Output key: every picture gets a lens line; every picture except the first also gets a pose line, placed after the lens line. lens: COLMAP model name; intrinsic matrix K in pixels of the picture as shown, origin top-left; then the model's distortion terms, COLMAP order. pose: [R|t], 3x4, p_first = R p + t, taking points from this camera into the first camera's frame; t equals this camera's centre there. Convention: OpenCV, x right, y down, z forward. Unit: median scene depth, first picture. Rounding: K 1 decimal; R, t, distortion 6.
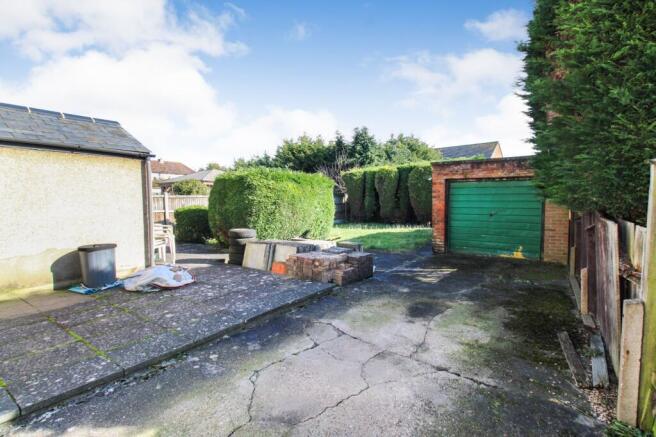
lens RADIAL K [[312.3, 0, 329.9], [0, 312.3, 217.7], [0, 0, 1]] dist [-0.002437, -0.000701]
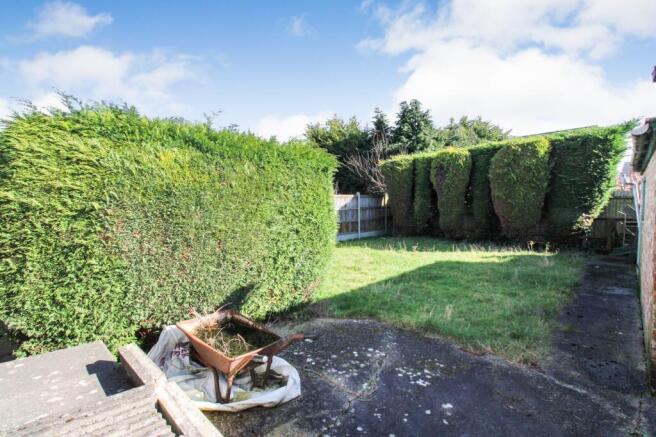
lens RADIAL K [[312.3, 0, 324.8], [0, 312.3, 218.9], [0, 0, 1]] dist [-0.002437, -0.000701]
pose [[0.985385, 0.009550, -0.170072, 0.034821], [-0.010173, 0.999944, -0.002789, -0.016321], [0.170036, 0.004479, 0.985428, 0.291082]]
